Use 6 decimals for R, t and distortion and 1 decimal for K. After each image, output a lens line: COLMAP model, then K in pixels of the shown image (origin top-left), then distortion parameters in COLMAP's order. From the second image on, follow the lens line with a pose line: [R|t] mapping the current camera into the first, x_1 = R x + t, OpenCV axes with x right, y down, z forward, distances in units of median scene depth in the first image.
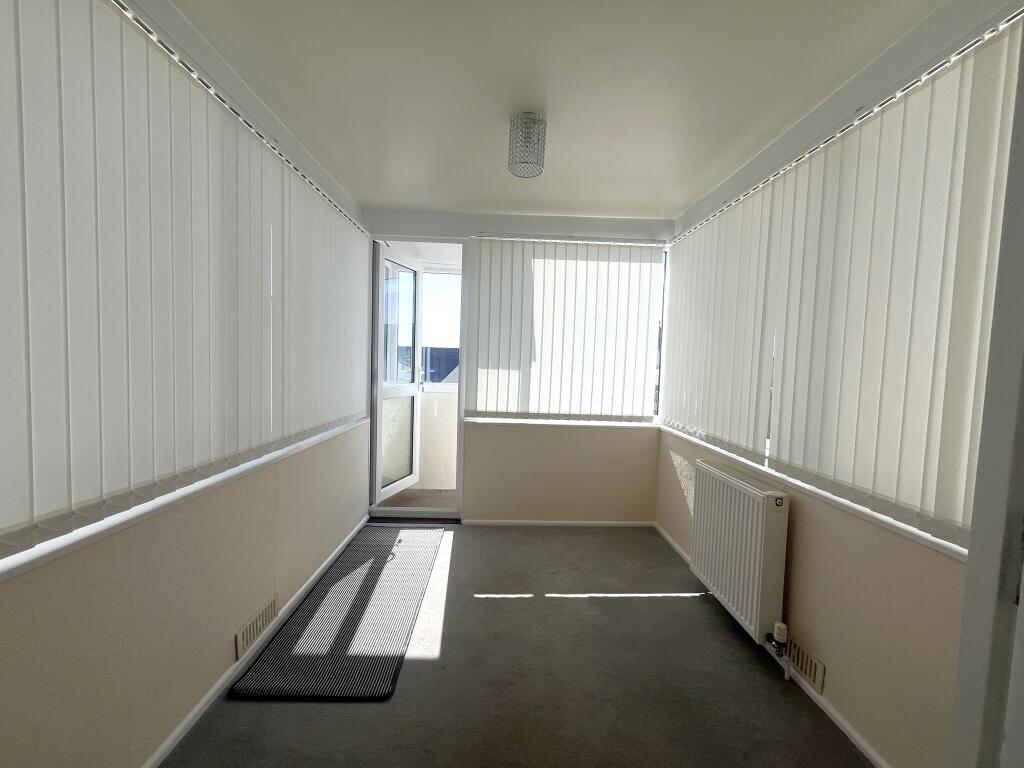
lens RADIAL K [[413.8, 0, 512.0], [0, 413.8, 384.0], [0, 0, 1]] dist [-0.001781, -0.000132]
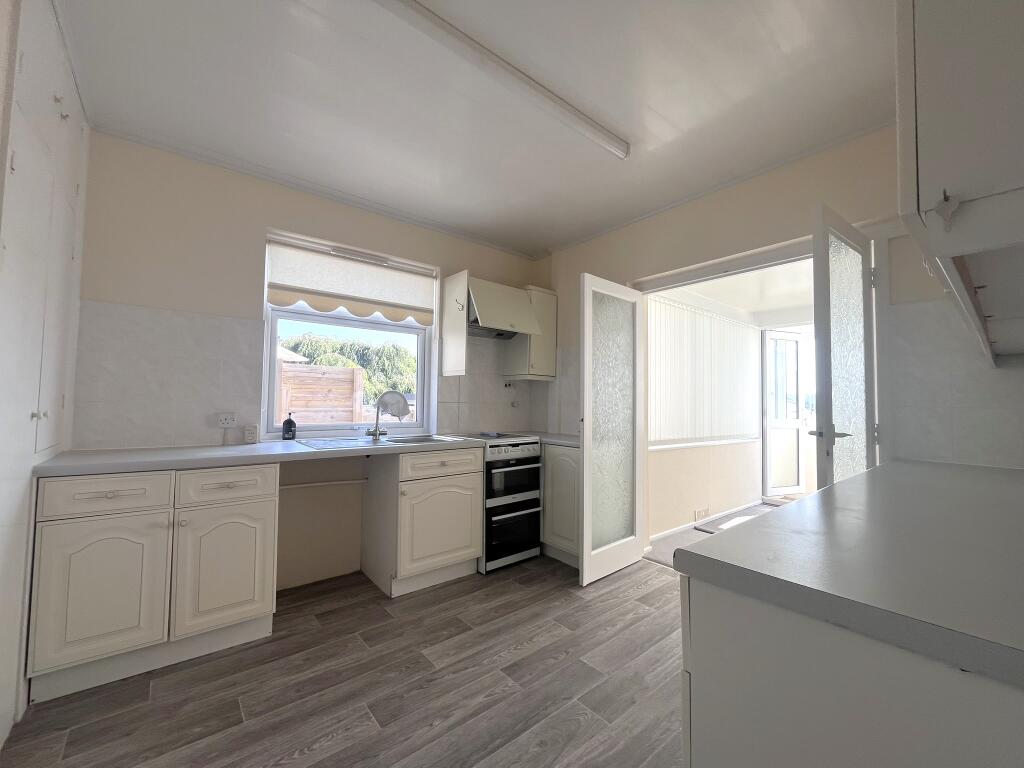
lens RADIAL K [[413.8, 0, 512.0], [0, 413.8, 384.0], [0, 0, 1]] dist [-0.001781, -0.000132]
pose [[0.624304, -0.046080, -0.779821, 0.296021], [-0.058041, 0.992763, -0.105128, 0.098749], [0.779022, 0.110893, 0.617112, -0.720627]]
